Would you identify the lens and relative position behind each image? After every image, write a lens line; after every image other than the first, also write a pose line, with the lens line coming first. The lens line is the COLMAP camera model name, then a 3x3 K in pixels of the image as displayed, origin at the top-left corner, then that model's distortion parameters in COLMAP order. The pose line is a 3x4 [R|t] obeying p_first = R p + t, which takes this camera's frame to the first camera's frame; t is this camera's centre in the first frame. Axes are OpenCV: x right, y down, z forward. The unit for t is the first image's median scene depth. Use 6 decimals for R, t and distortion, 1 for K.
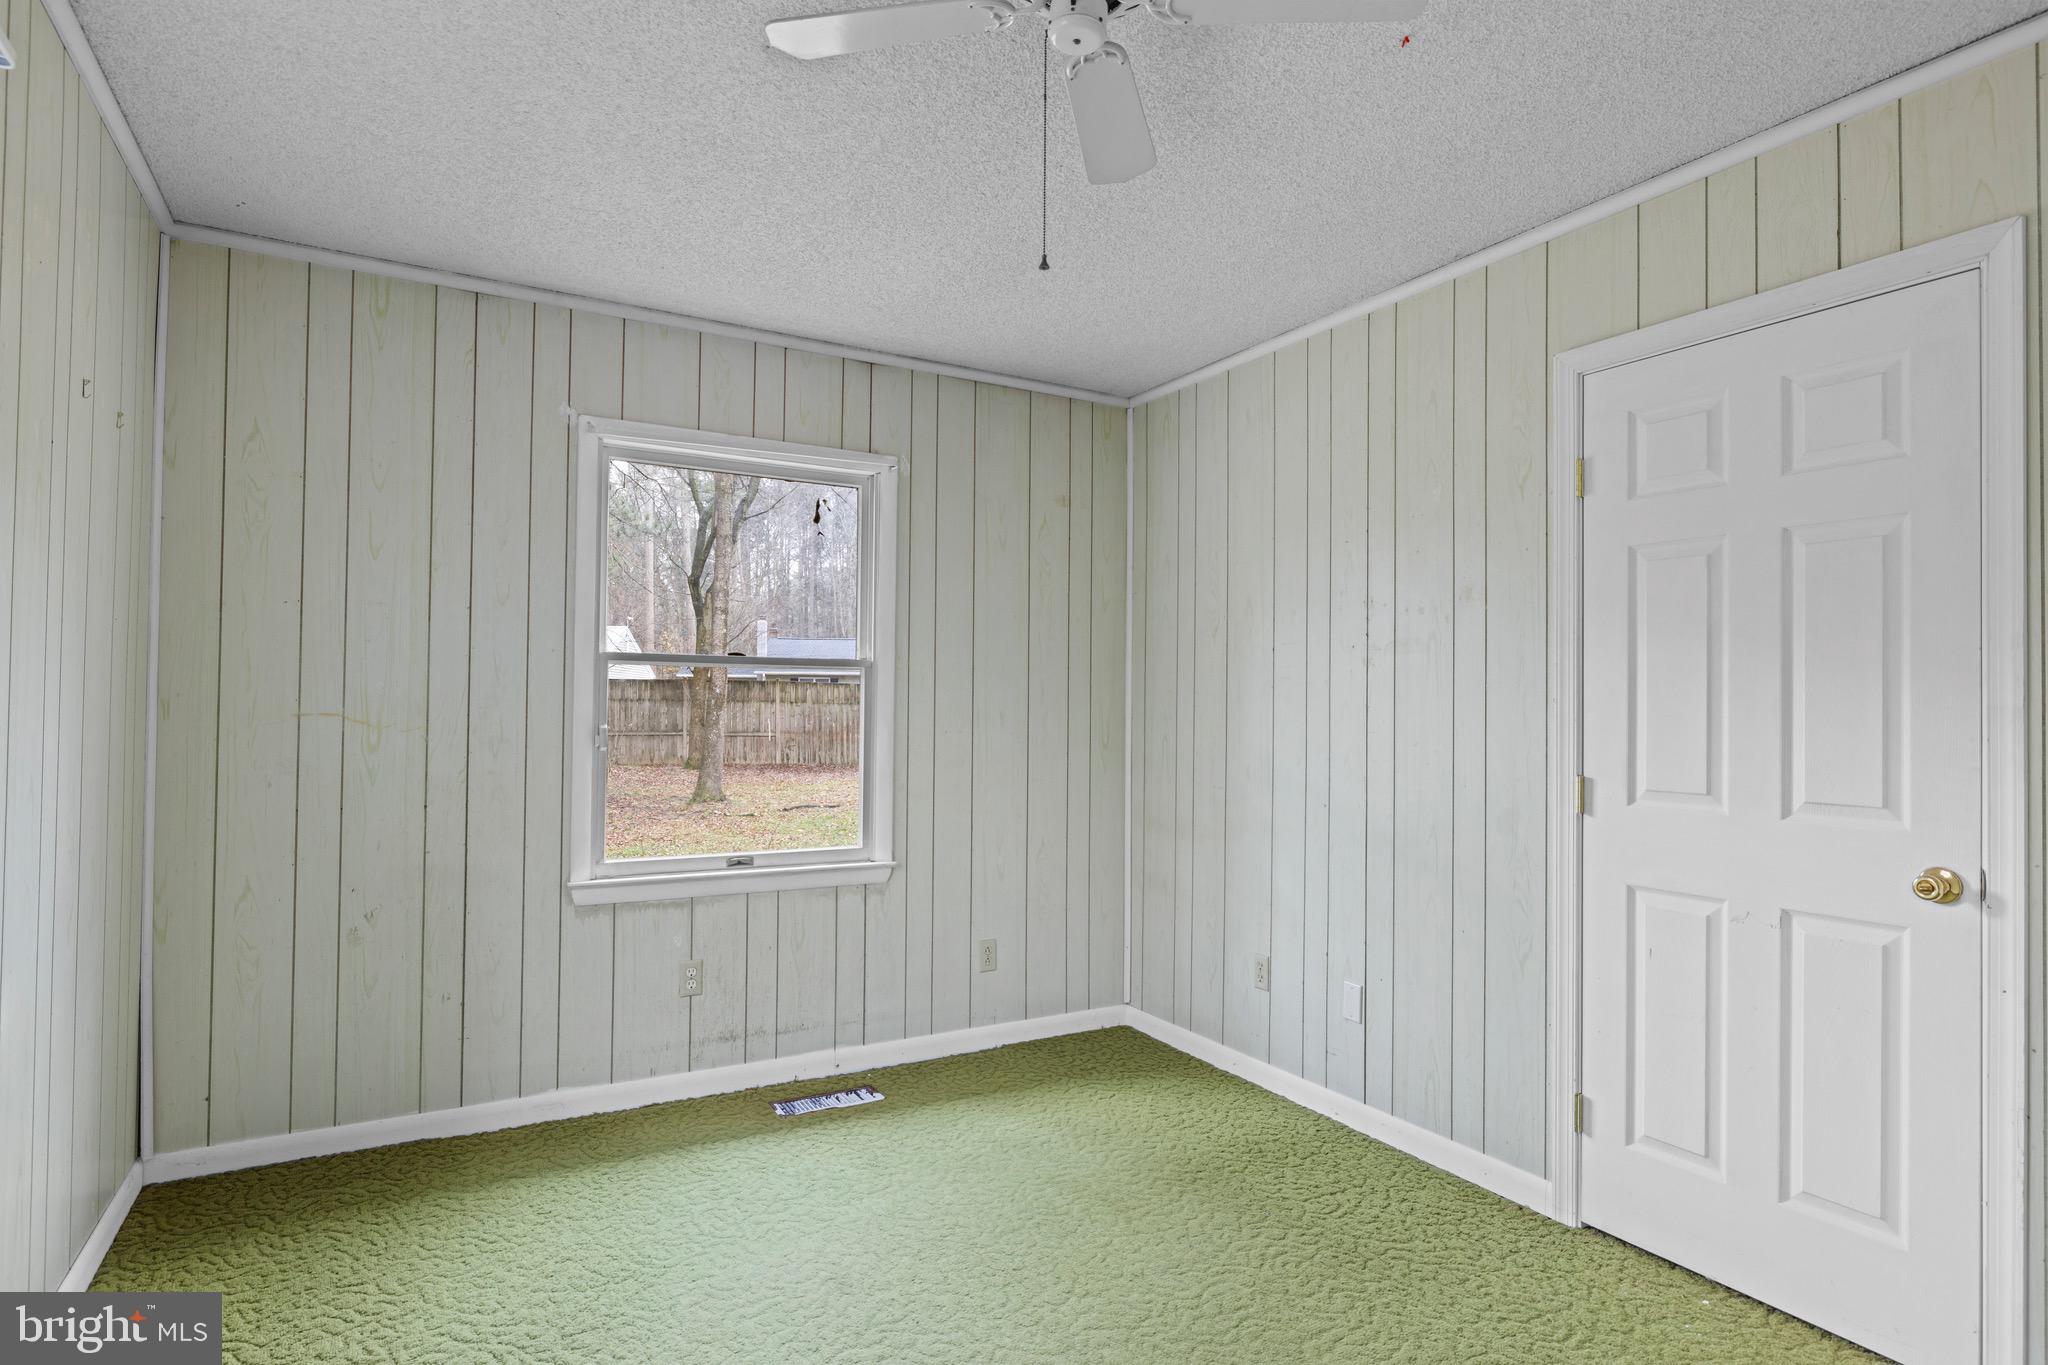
lens RADIAL K [[1080.9, 0, 1020.4], [0, 1080.9, 707.4], [0, 0, 1]] dist [-0.001671, 0.000276]
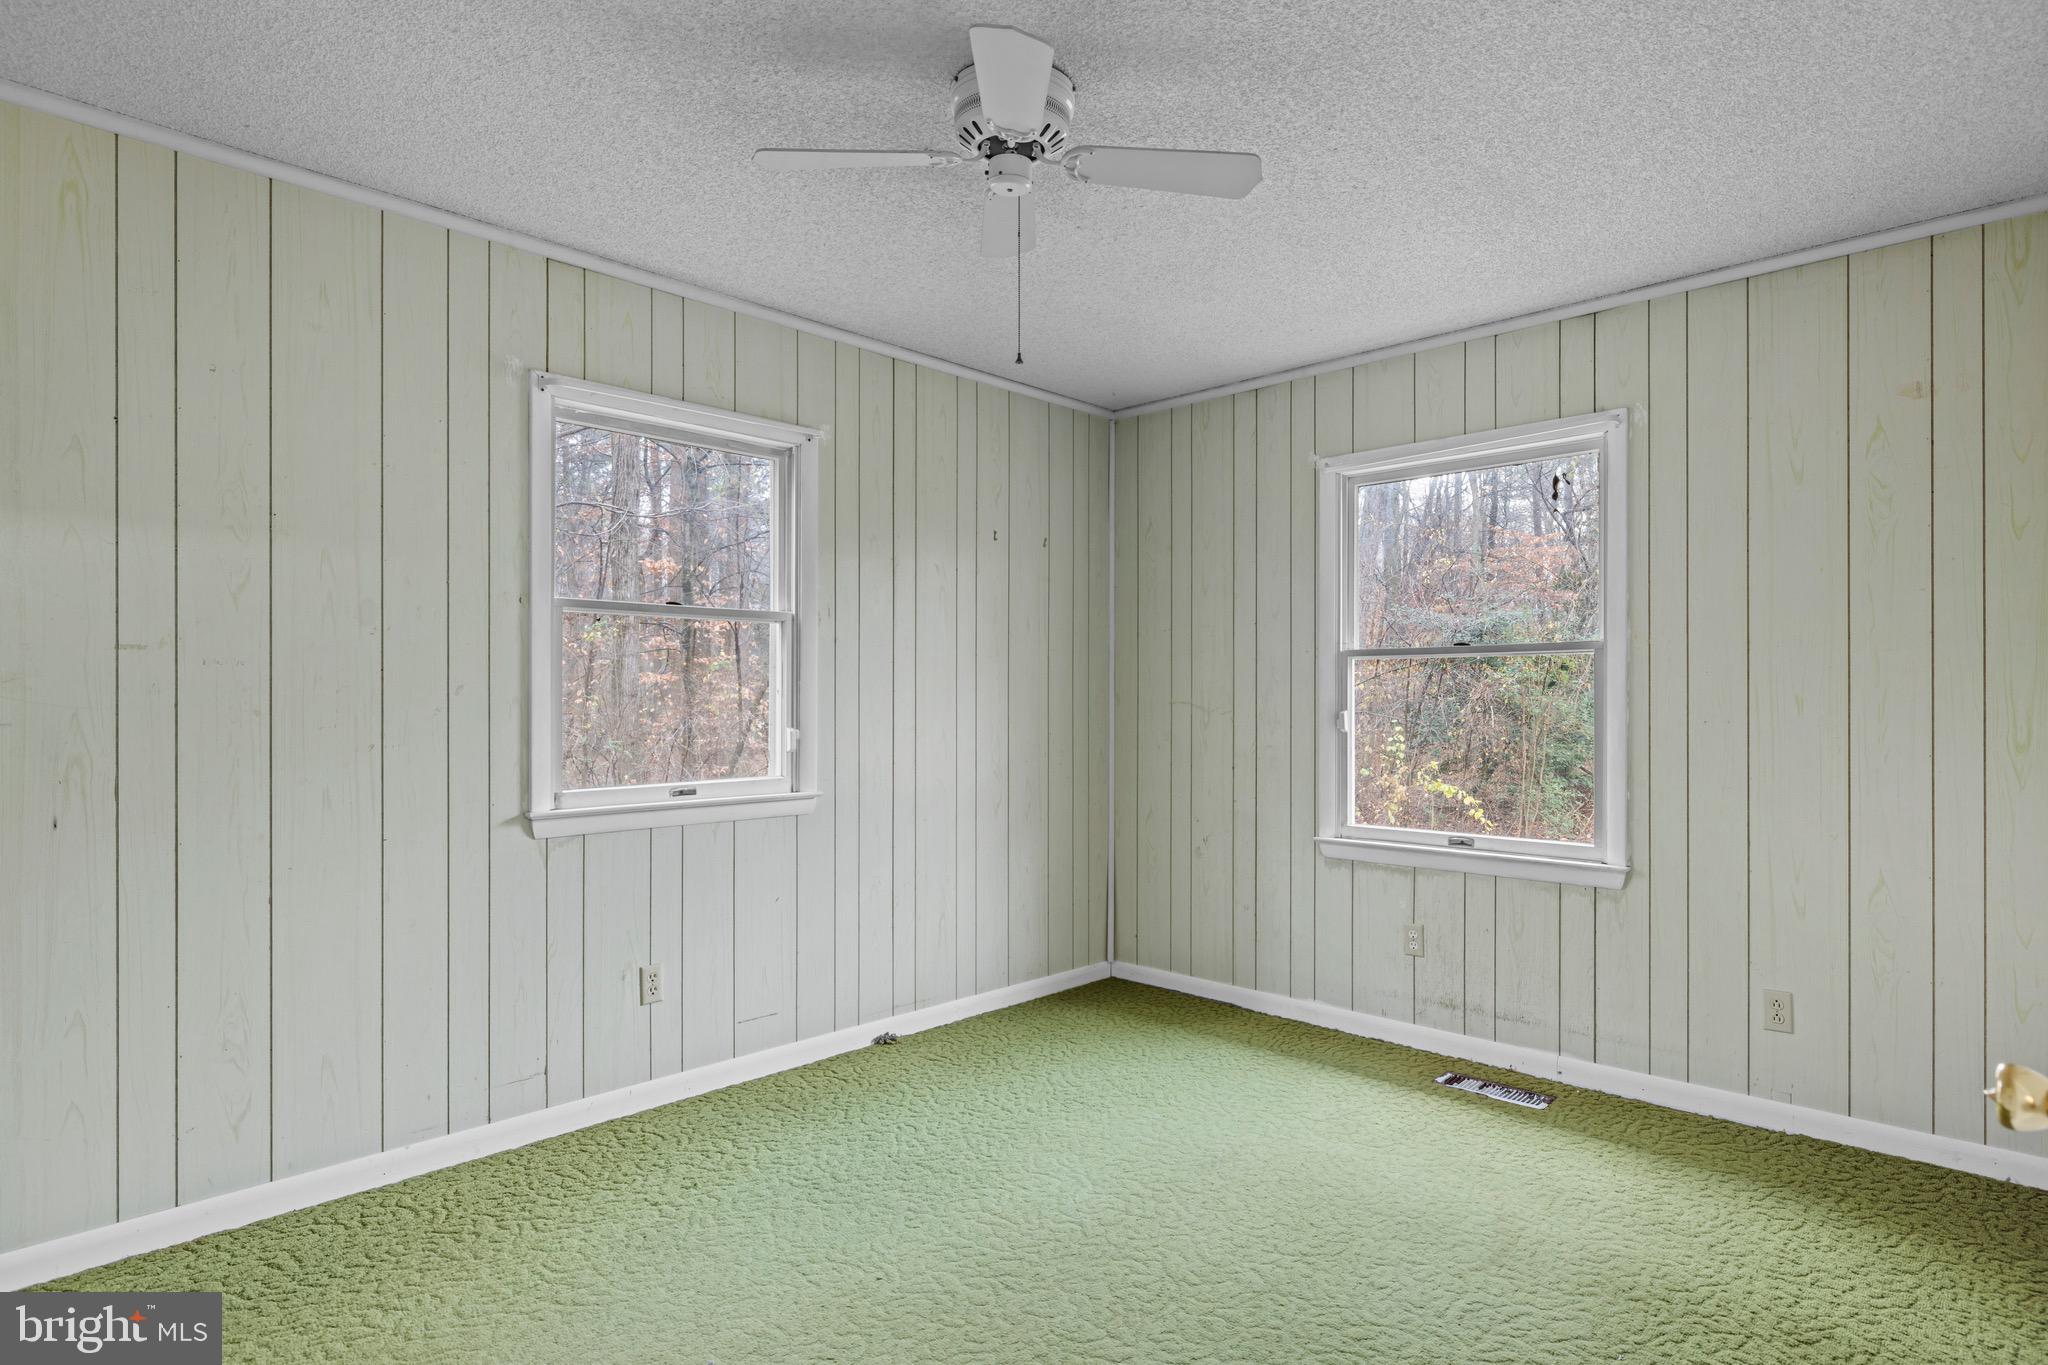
lens RADIAL K [[1080.9, 0, 1020.4], [0, 1080.9, 707.4], [0, 0, 1]] dist [-0.001671, 0.000276]
pose [[0.283298, 0.001467, -0.959031, 0.636570], [0.009109, 0.999950, 0.004220, 0.004105], [0.958989, -0.009932, 0.283270, 0.299229]]
